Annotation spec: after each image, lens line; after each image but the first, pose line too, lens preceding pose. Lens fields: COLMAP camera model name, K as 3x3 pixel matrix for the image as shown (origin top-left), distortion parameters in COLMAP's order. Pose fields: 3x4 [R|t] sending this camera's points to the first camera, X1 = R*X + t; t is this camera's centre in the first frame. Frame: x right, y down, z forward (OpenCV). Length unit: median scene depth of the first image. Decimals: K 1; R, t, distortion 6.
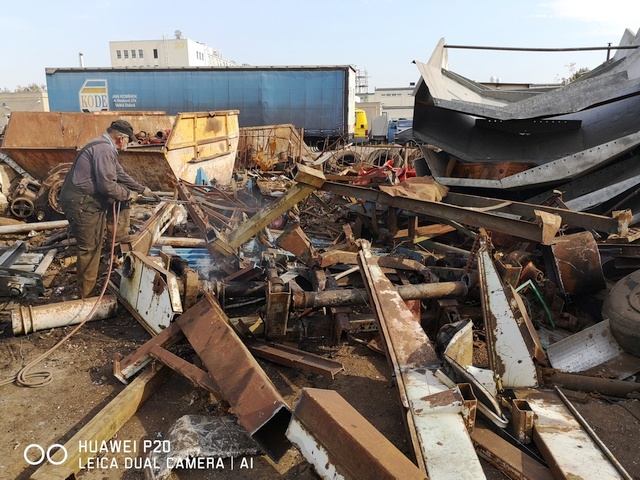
lens RADIAL K [[518.0, 0, 320.0], [0, 518.0, 240.0], [0, 0, 1]] dist [0.047897, -0.014266]
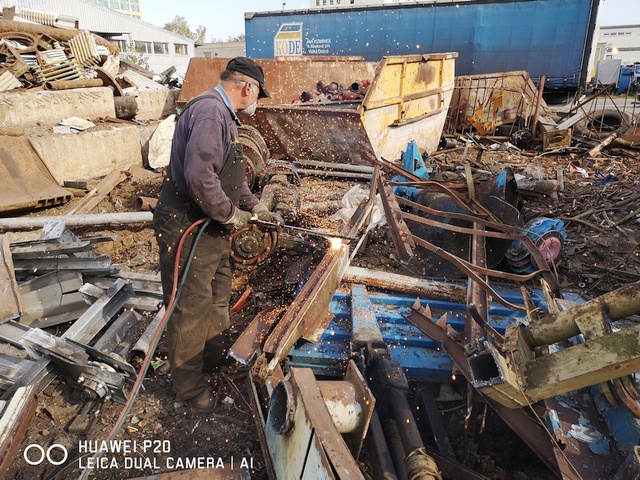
lens RADIAL K [[518.0, 0, 320.0], [0, 518.0, 240.0], [0, 0, 1]] dist [0.047897, -0.014266]
pose [[0.940803, 0.105371, -0.322159, -0.074007], [-0.074820, 0.991566, 0.105821, -0.048317], [0.330592, -0.075453, 0.940753, 0.213104]]
